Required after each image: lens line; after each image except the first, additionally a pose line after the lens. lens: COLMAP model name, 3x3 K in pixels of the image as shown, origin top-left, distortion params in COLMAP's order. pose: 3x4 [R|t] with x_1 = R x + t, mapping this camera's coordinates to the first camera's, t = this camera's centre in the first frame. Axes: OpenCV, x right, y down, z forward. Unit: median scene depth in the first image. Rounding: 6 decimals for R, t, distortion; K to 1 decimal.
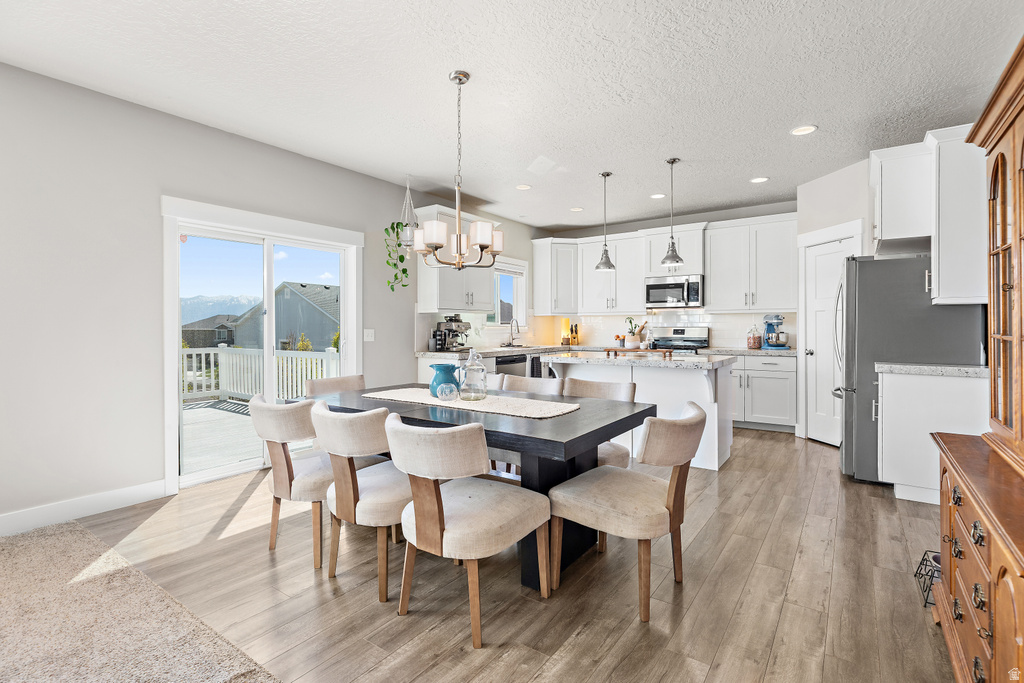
lens RADIAL K [[486.4, 0, 520.1], [0, 486.4, 325.9], [0, 0, 1]] dist [0.000977, 0.000400]
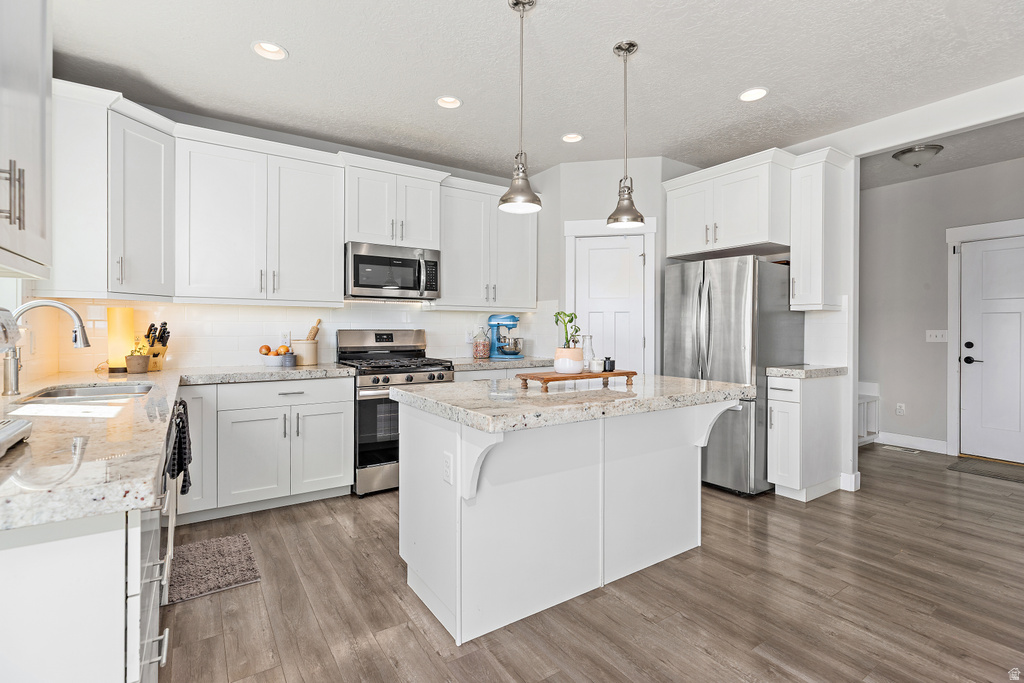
lens RADIAL K [[486.4, 0, 519.1], [0, 486.4, 330.6], [0, 0, 1]] dist [0.000977, 0.000400]
pose [[0.356816, 0.000434, 0.934175, -0.222969], [-0.005649, 0.999983, 0.001693, 0.001375], [-0.934158, -0.005882, 0.356812, 0.715295]]
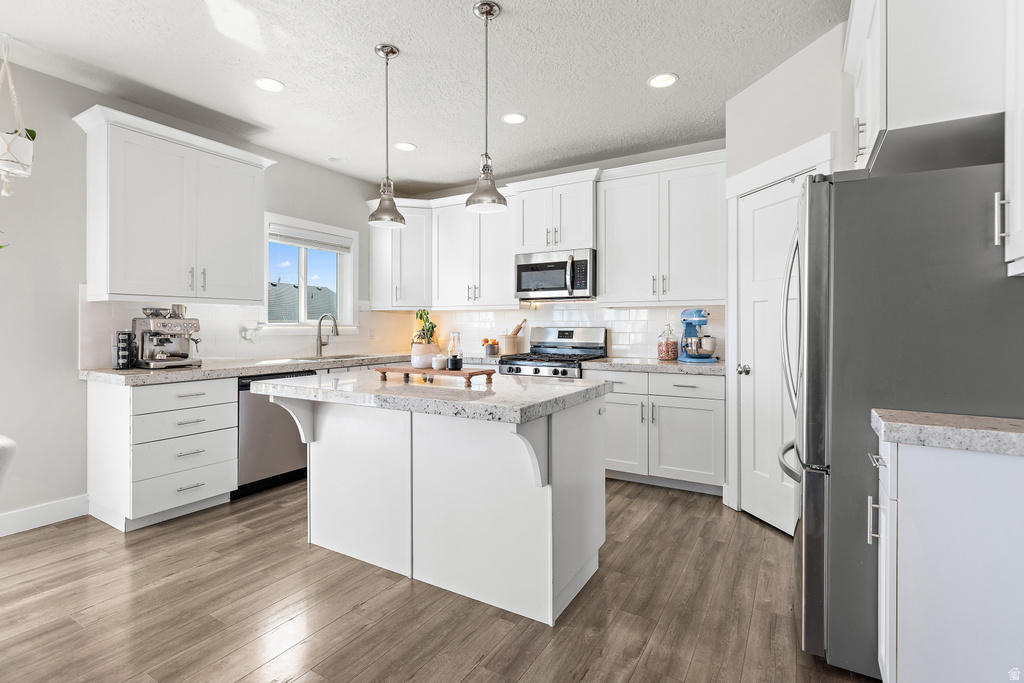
lens RADIAL K [[486.4, 0, 516.8], [0, 486.4, 323.0], [0, 0, 1]] dist [0.000977, 0.000400]
pose [[0.997282, 0.004110, 0.073569, 0.240357], [-0.003721, 0.999978, -0.005427, 0.000200], [-0.073590, 0.005138, 0.997275, 0.373569]]
